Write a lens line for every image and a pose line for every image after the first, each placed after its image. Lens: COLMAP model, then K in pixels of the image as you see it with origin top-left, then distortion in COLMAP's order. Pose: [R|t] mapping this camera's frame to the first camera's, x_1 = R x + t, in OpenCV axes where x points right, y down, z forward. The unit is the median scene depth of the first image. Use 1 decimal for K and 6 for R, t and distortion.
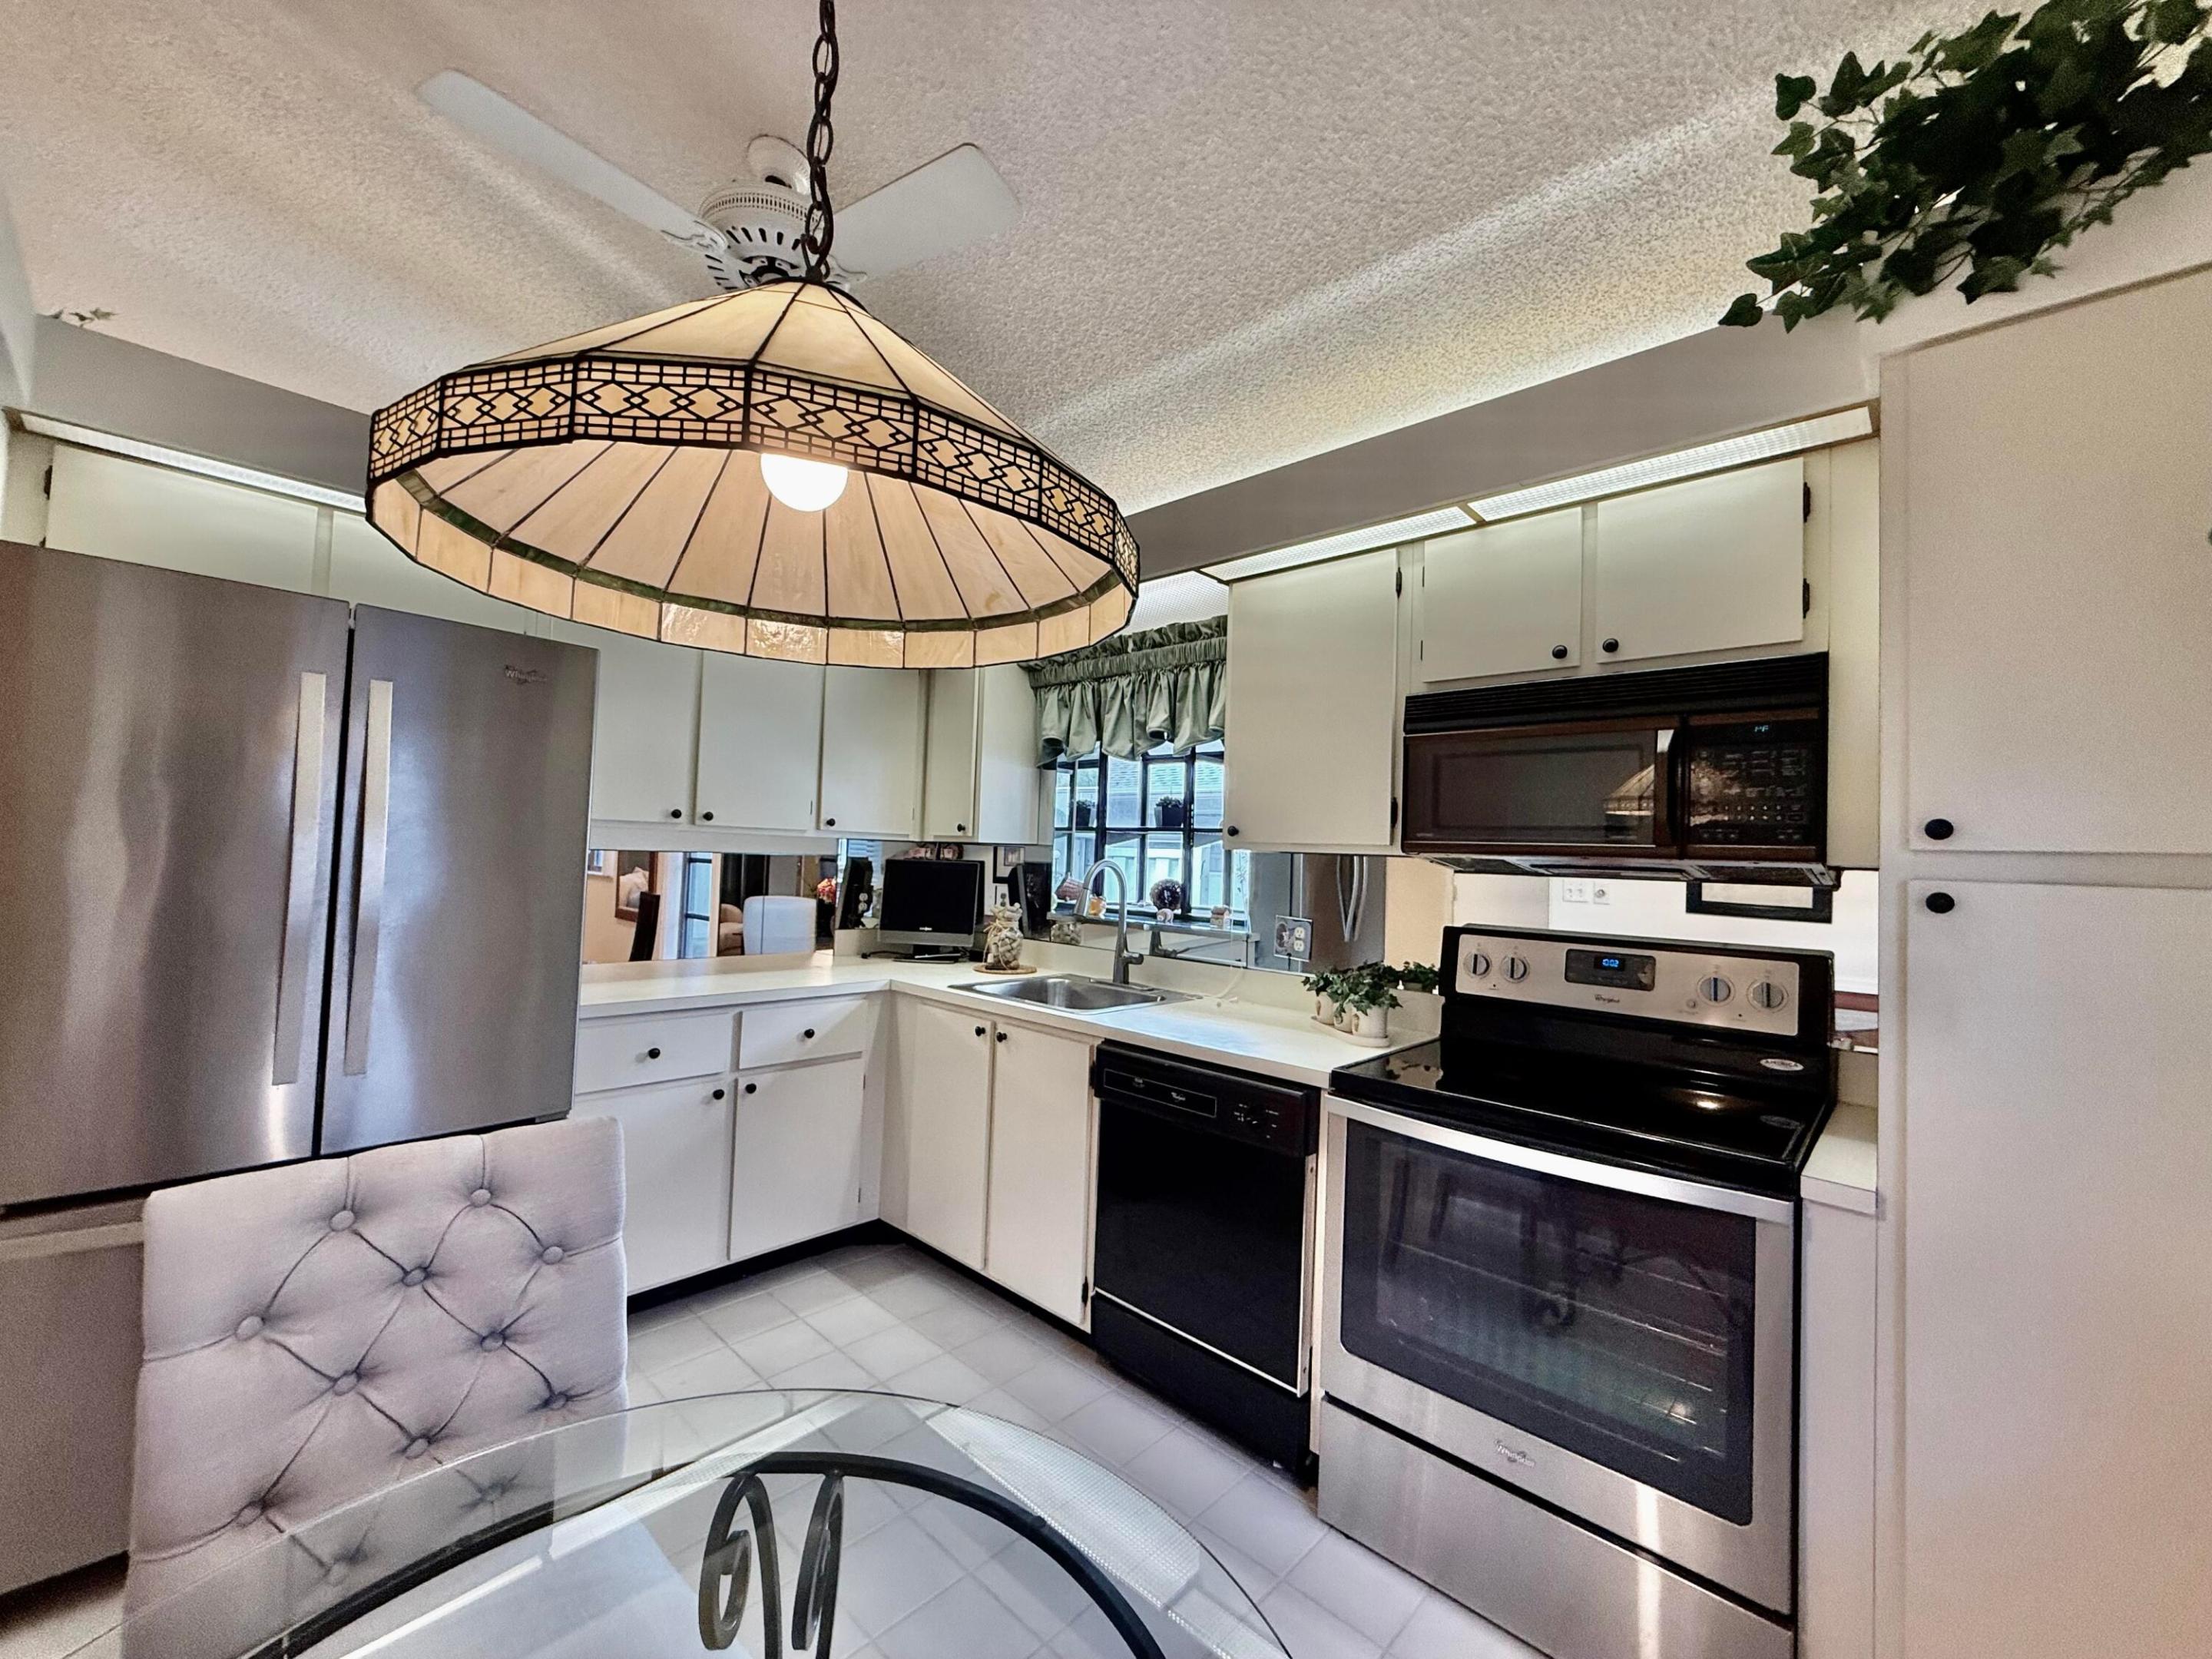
lens RADIAL K [[876.7, 0, 1102.4], [0, 876.7, 829.4], [0, 0, 1]] dist [-0.002184, 0.000343]
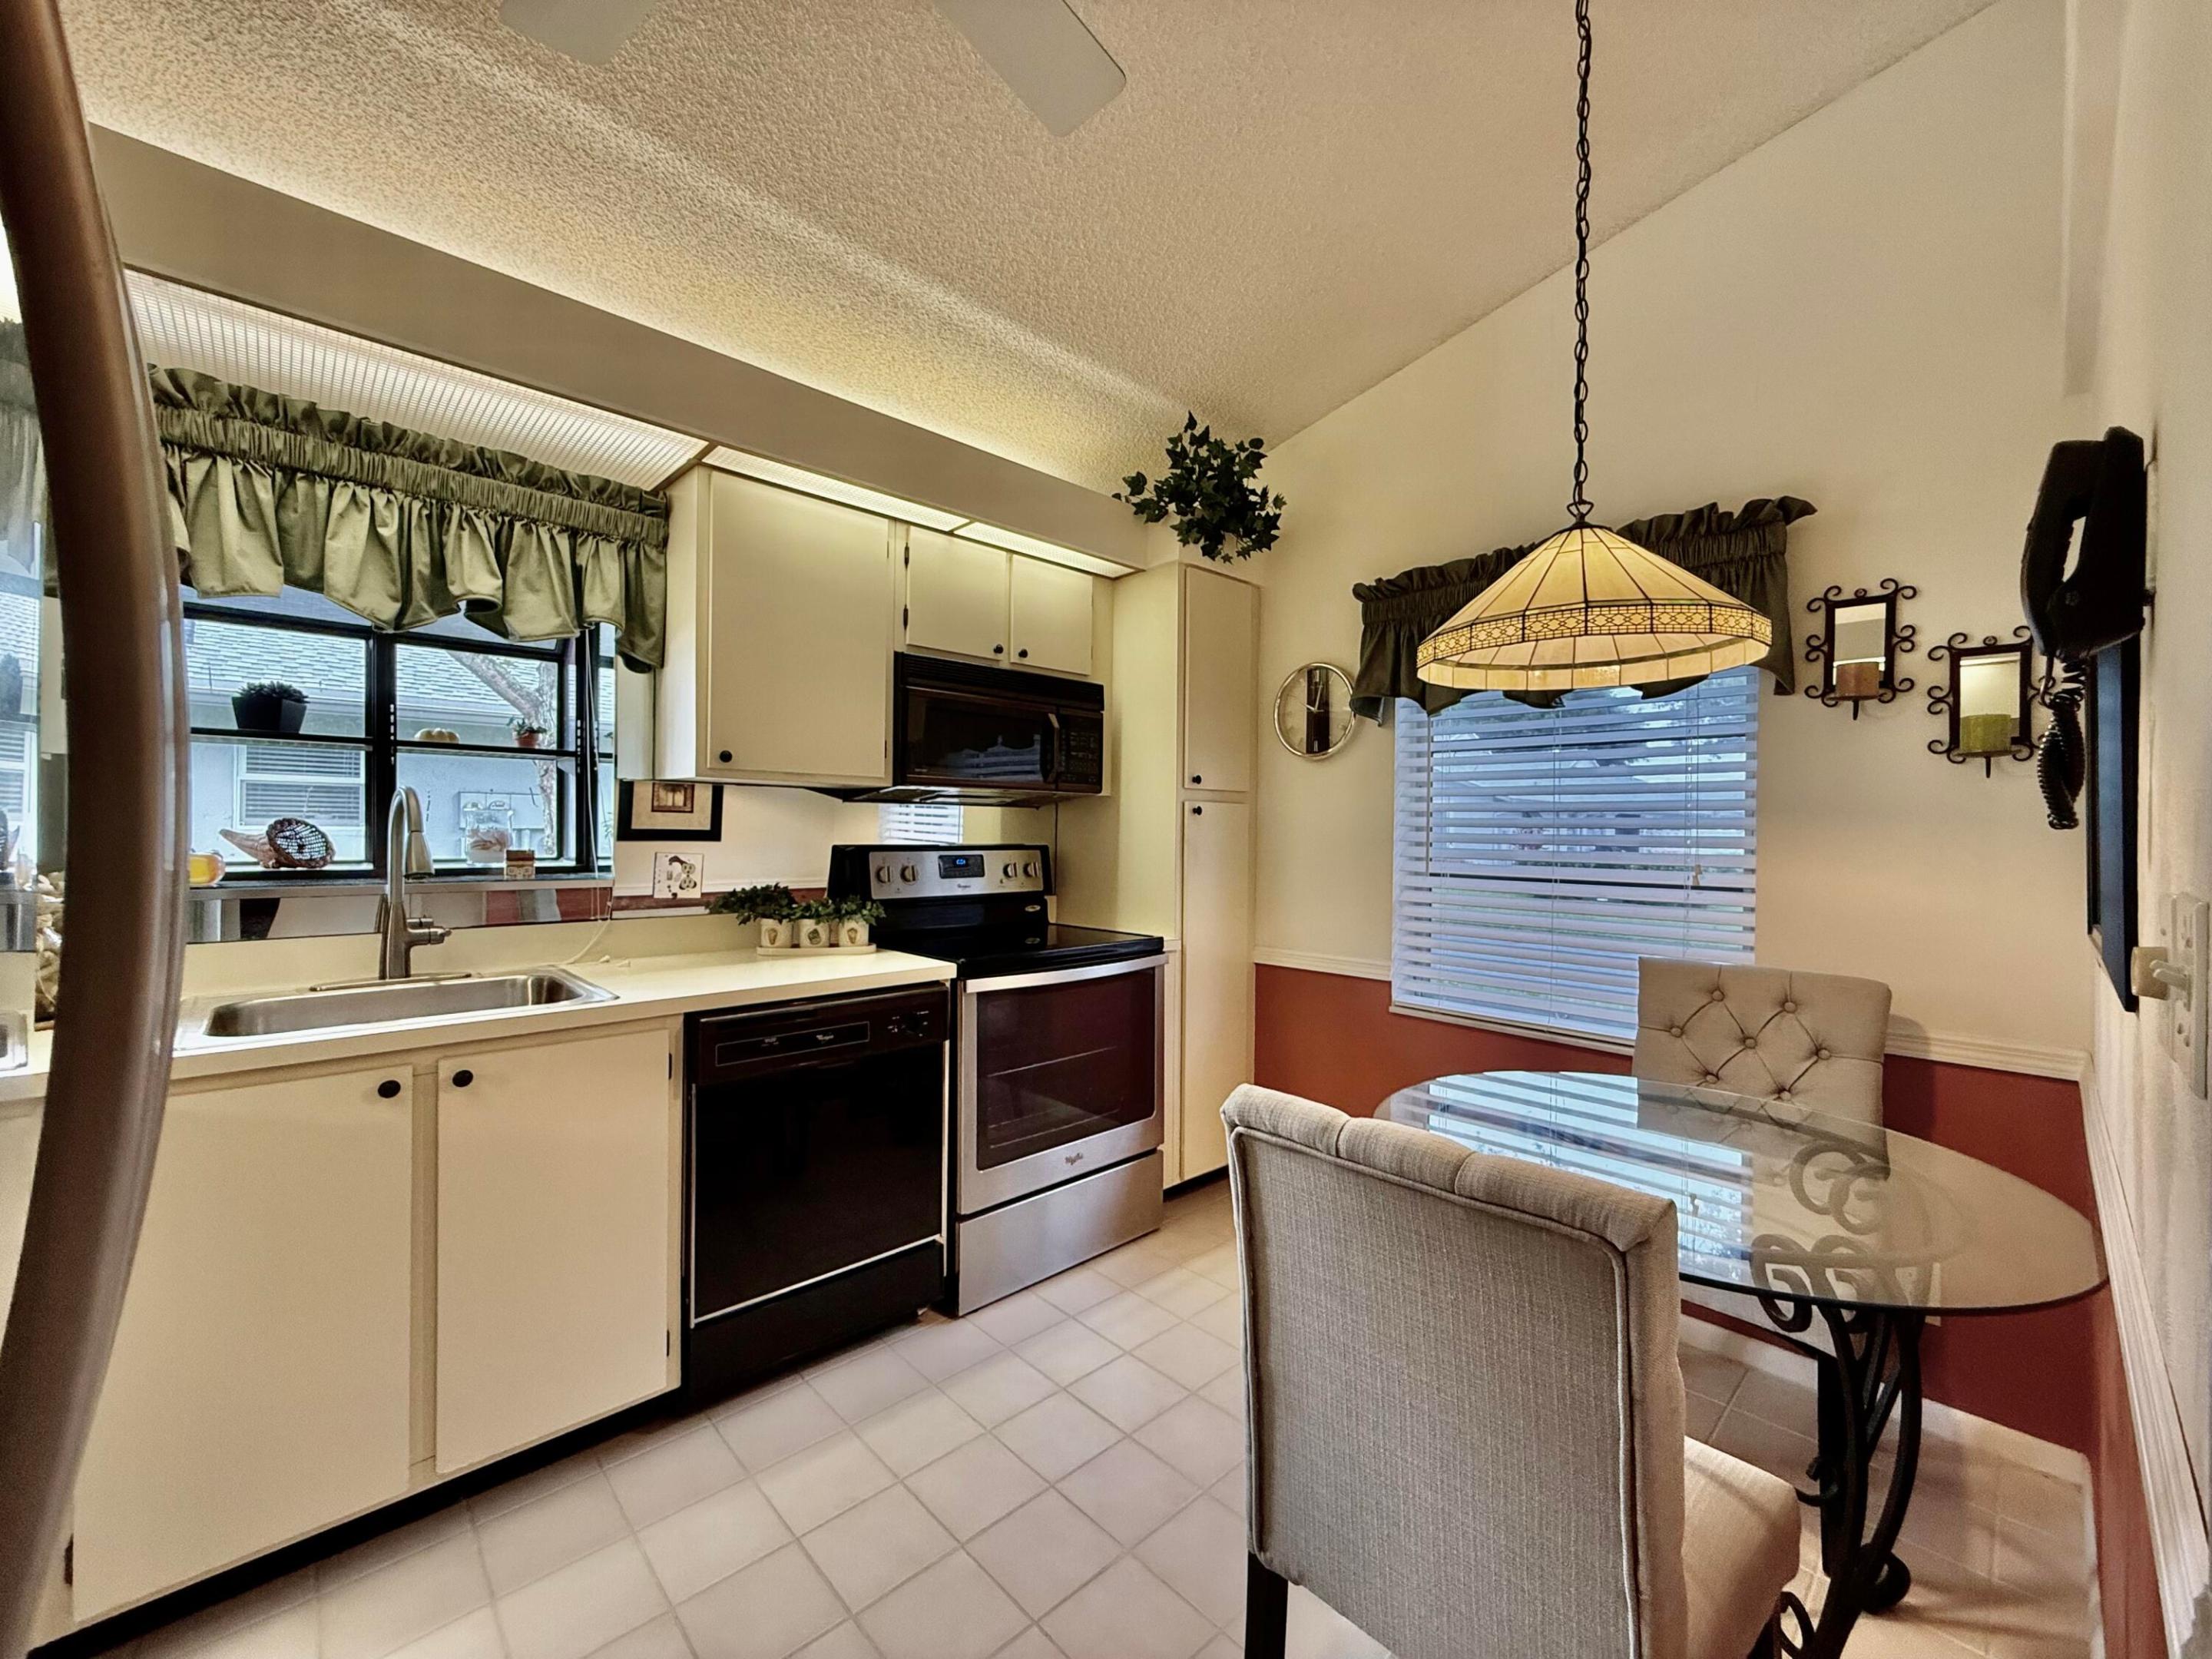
lens RADIAL K [[876.7, 0, 1095.7], [0, 876.7, 830.3], [0, 0, 1]] dist [-0.002184, 0.000343]
pose [[0.067915, -0.035388, 0.997063, -0.822495], [-0.038880, 0.998518, 0.038088, 0.032661], [-0.996933, -0.041353, 0.066439, 0.644449]]
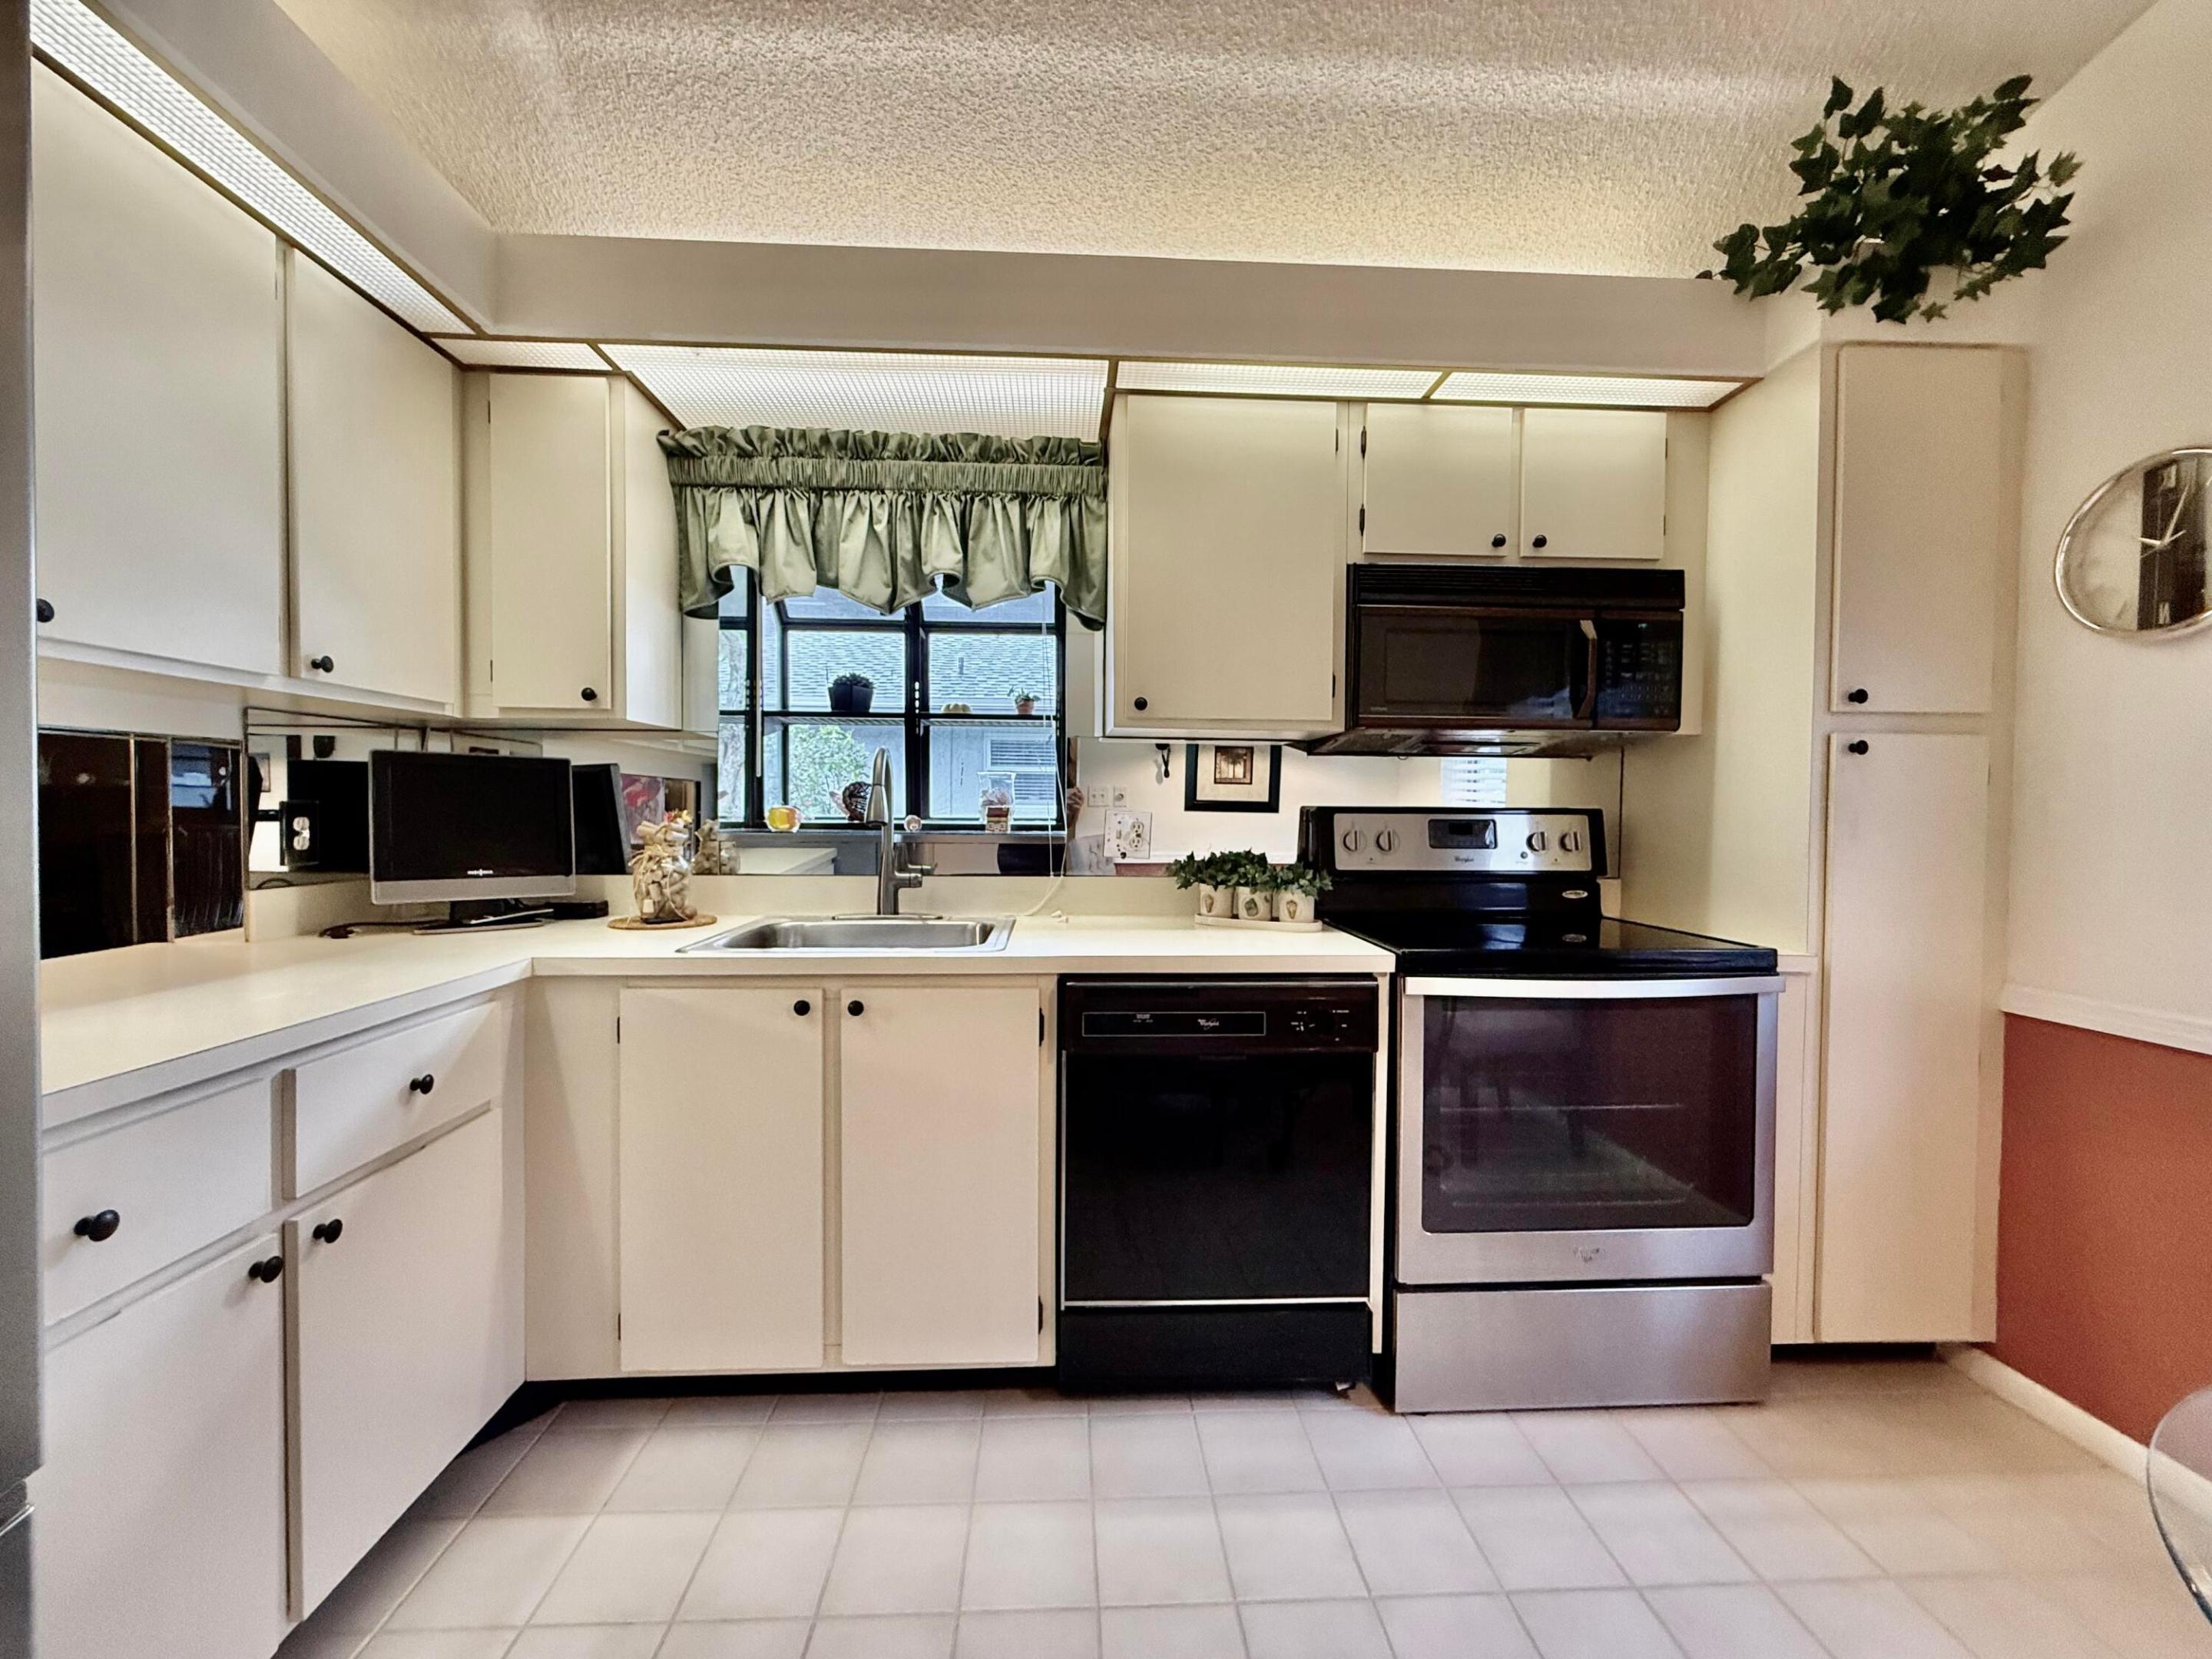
lens RADIAL K [[876.7, 0, 1101.5], [0, 876.7, 828.8], [0, 0, 1]] dist [-0.002184, 0.000343]
pose [[0.693747, -0.048212, 0.718603, -0.544011], [-0.005109, 0.997402, 0.071849, 0.069109], [-0.720201, -0.053516, 0.691699, 0.516447]]
